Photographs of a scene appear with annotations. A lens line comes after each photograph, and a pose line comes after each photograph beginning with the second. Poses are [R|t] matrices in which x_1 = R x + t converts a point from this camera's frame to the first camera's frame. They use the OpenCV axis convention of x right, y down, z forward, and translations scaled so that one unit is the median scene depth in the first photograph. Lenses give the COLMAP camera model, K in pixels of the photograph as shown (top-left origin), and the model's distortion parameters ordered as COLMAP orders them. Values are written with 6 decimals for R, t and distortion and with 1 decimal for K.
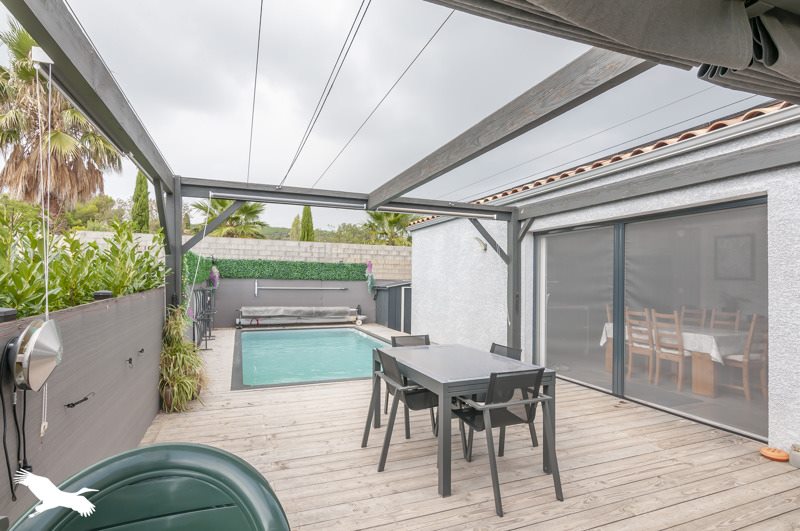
lens RADIAL K [[403.8, 0, 400.0], [0, 403.8, 265.5], [0, 0, 1]] dist [-0.000623, -0.000159]
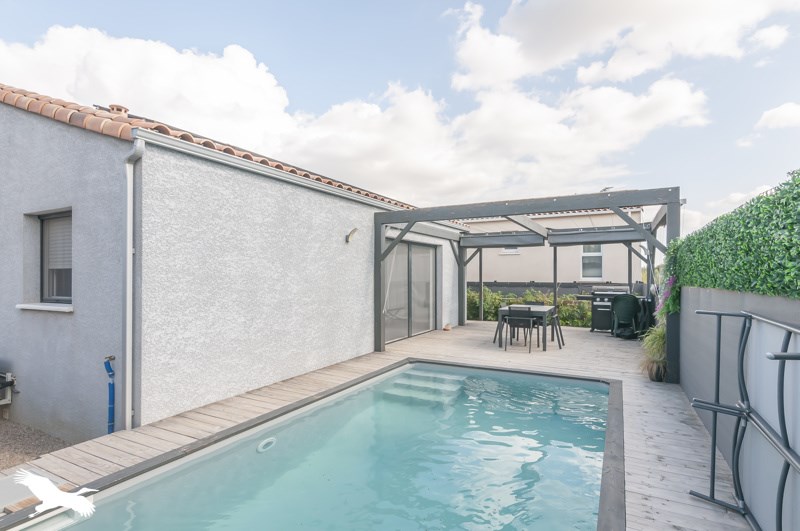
lens RADIAL K [[403.8, 0, 400.0], [0, 403.8, 265.5], [0, 0, 1]] dist [-0.000623, -0.000159]
pose [[-0.646670, 0.008282, 0.762725, -0.506158], [-0.032183, 0.998754, -0.038132, 0.041728], [-0.762090, -0.049206, -0.645598, 1.338798]]
